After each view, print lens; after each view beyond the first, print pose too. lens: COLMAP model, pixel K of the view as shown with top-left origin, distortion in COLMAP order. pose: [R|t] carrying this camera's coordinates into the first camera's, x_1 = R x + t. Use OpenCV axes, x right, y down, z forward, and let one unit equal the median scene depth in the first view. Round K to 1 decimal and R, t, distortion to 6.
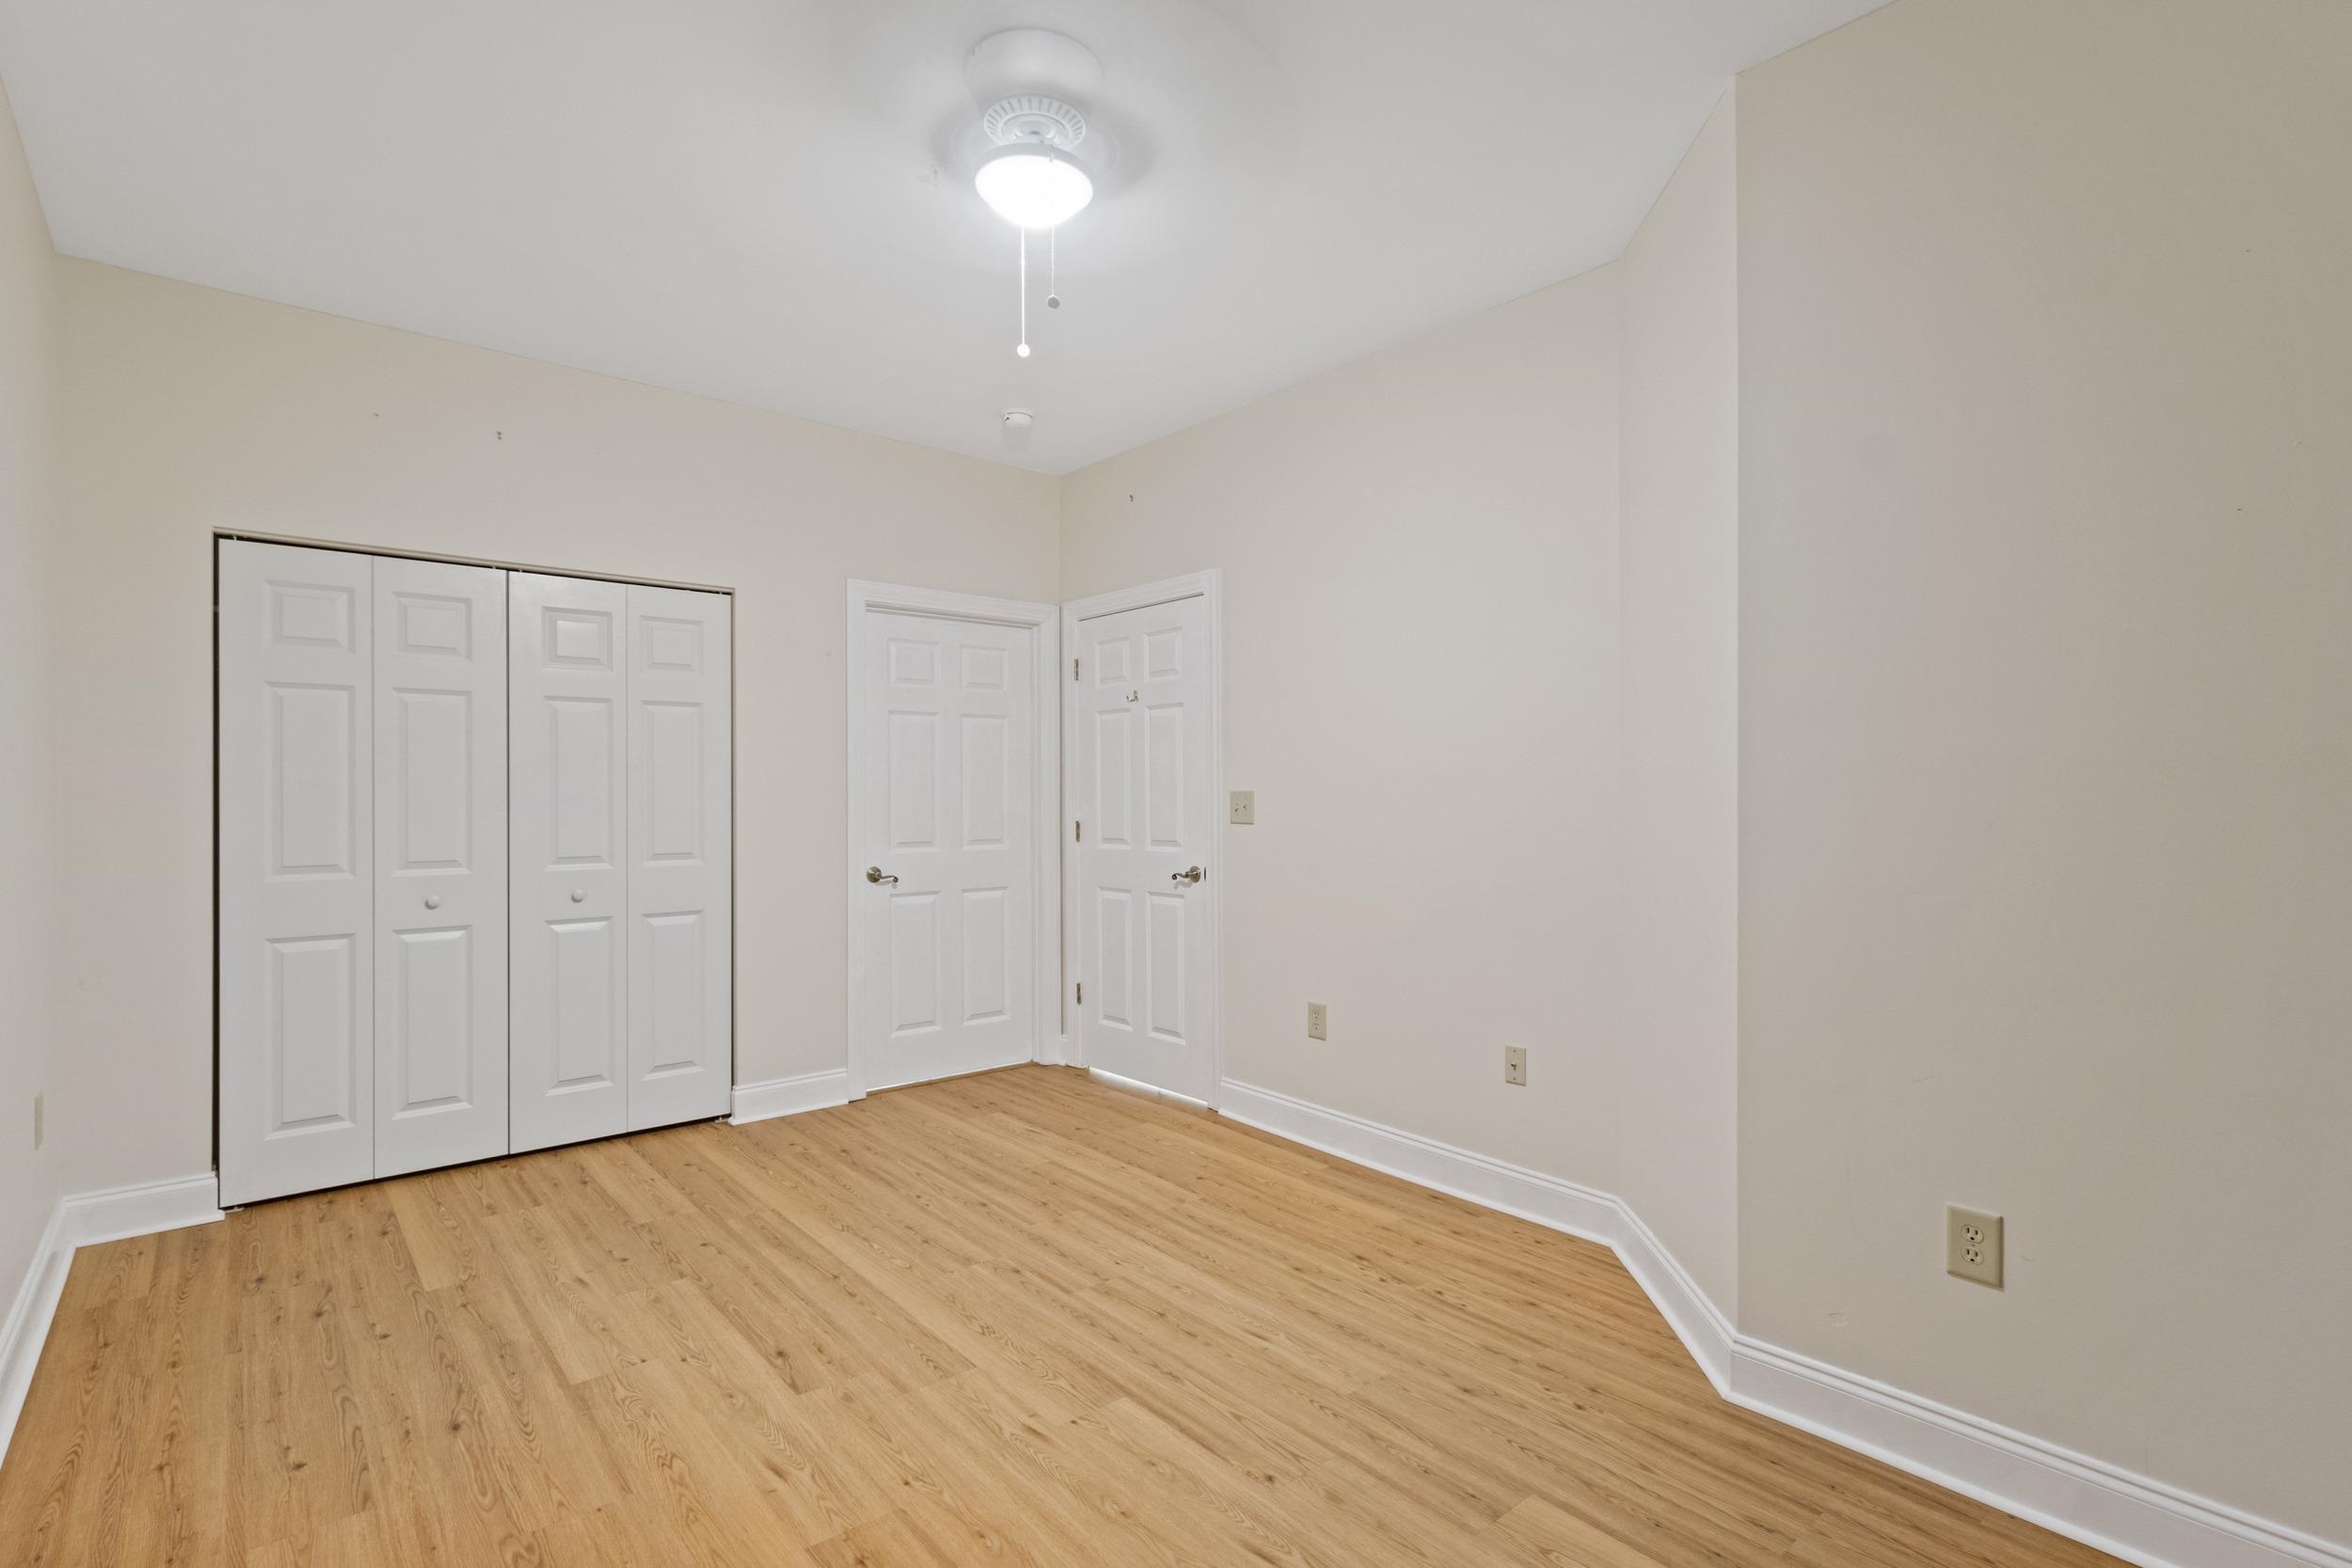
lens RADIAL K [[1115.7, 0, 1166.6], [0, 1115.7, 796.7], [0, 0, 1]] dist [0.002219, 0.001187]
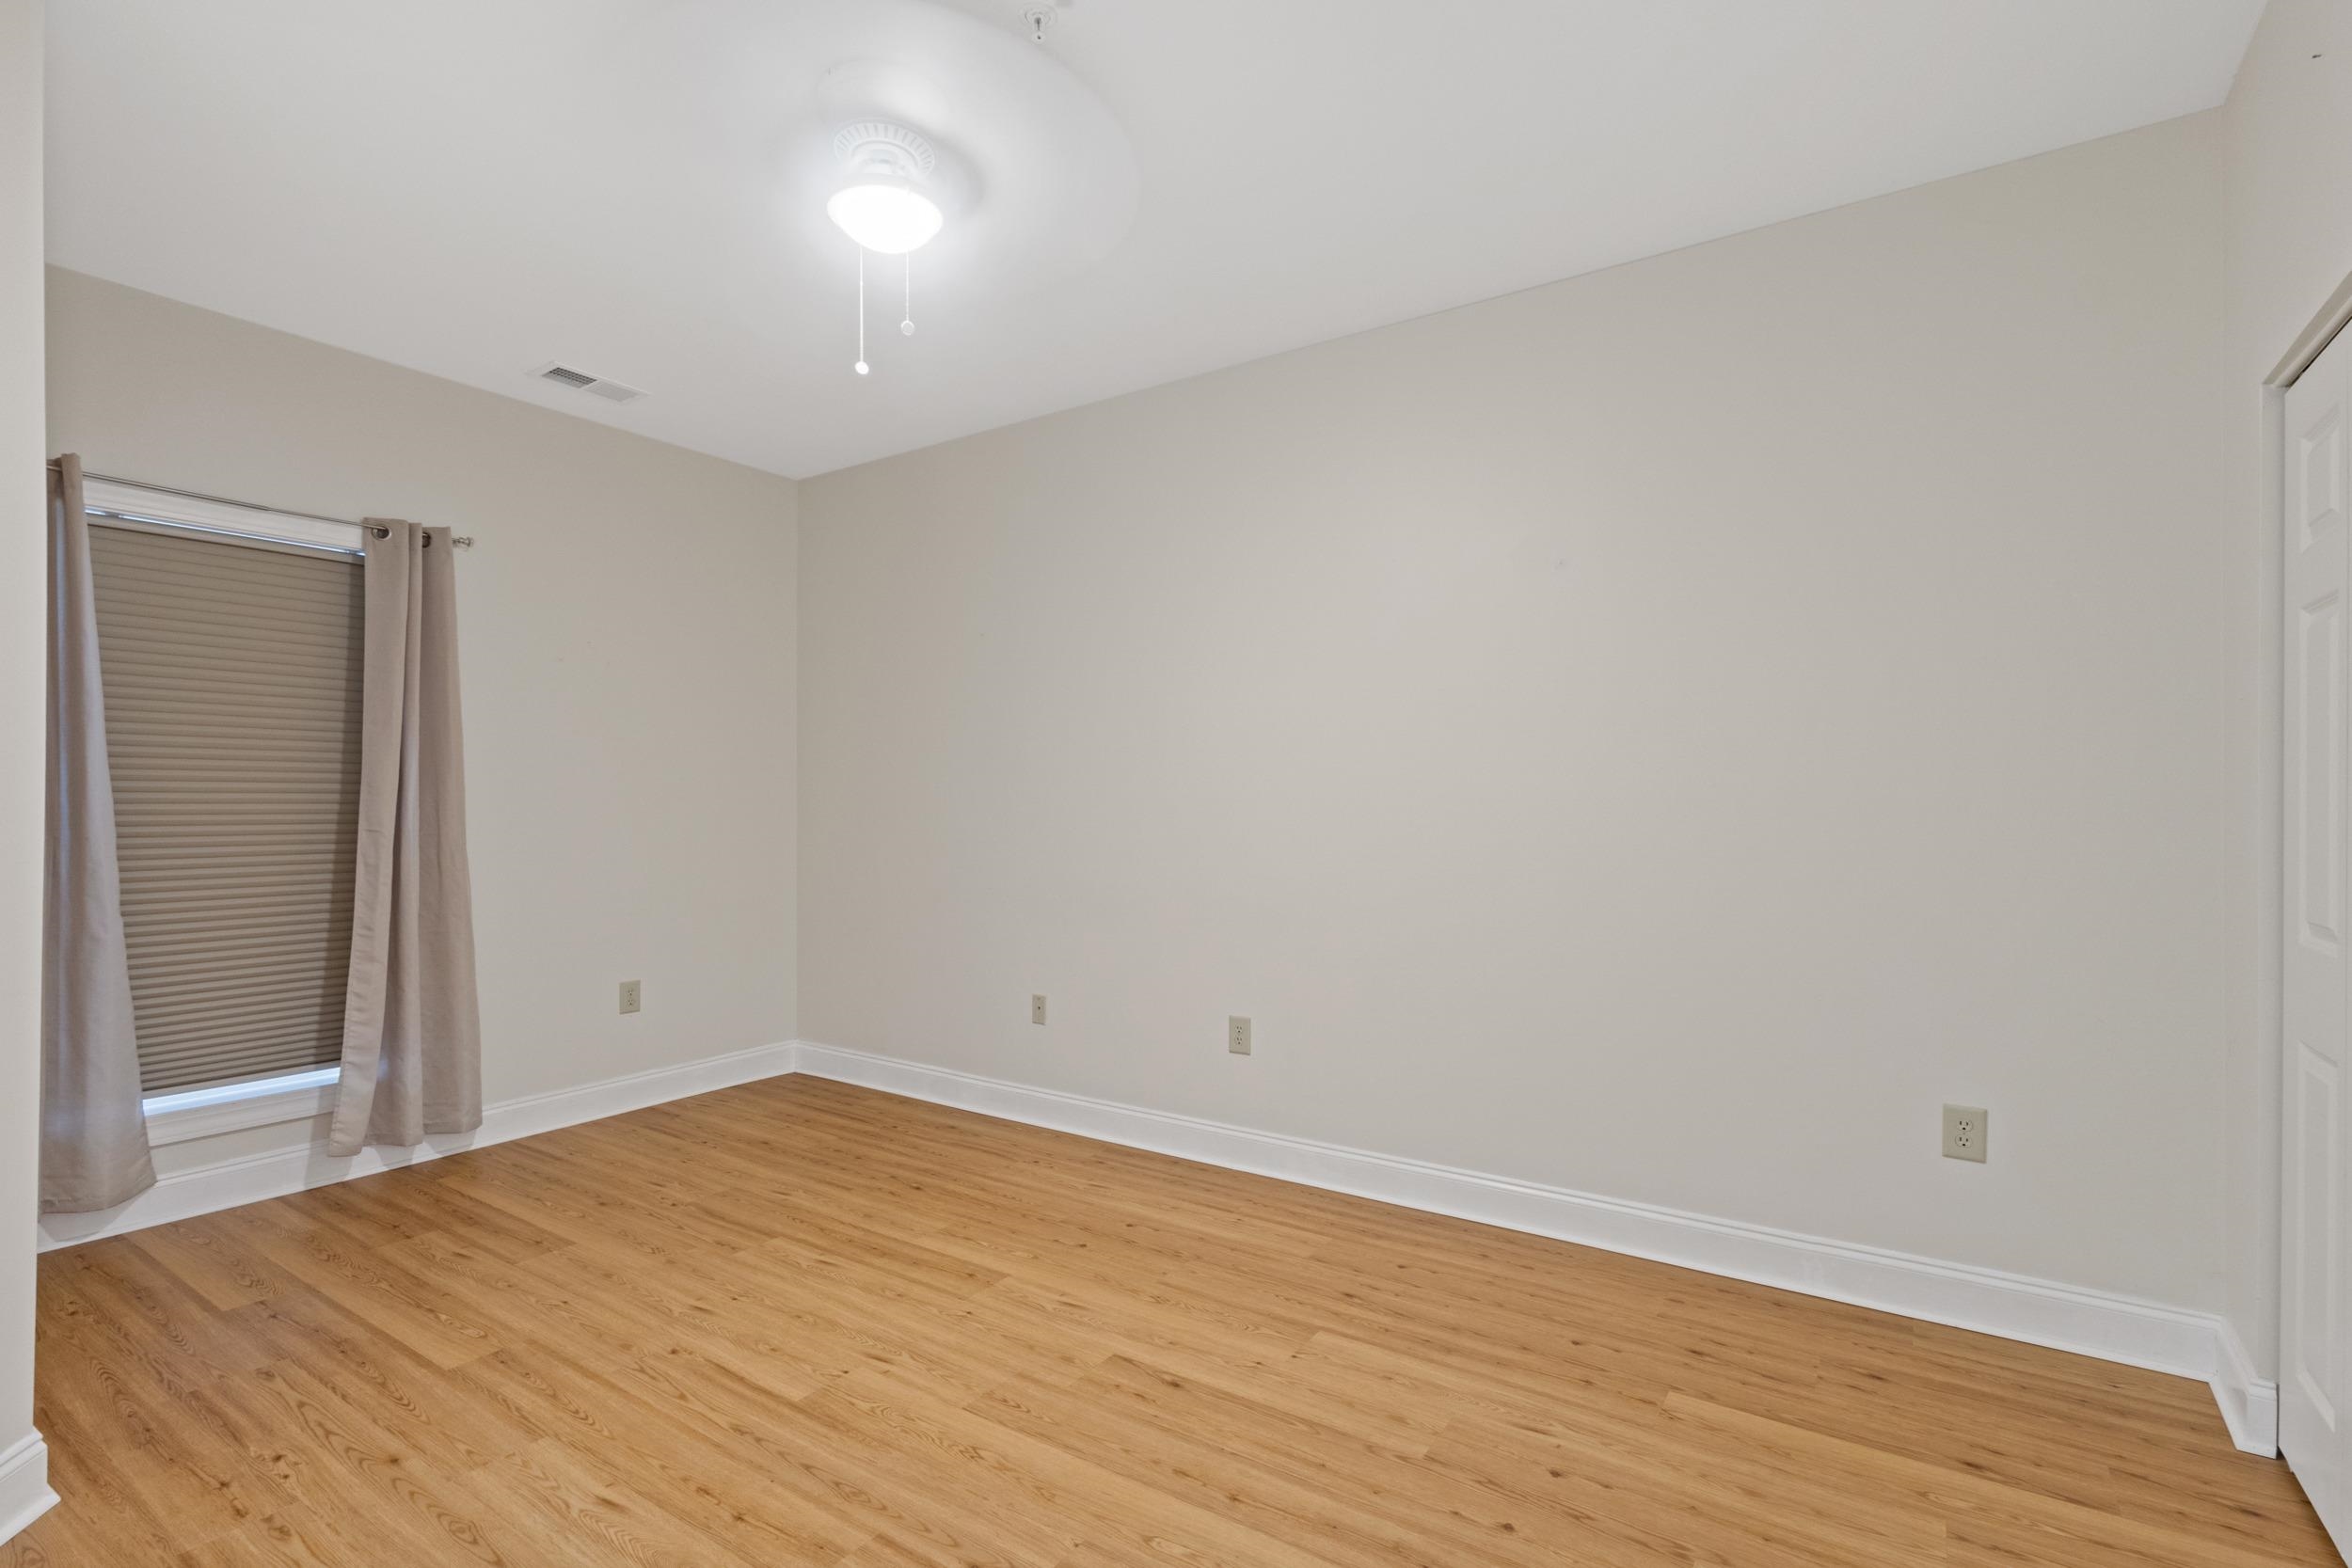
lens RADIAL K [[1115.7, 0, 1166.6], [0, 1115.7, 796.7], [0, 0, 1]] dist [0.002219, 0.001187]
pose [[-0.963301, -0.003336, -0.268401, -0.083290], [-0.002264, 0.999988, -0.004302, 0.000871], [0.268412, -0.003537, -0.963298, 1.972687]]
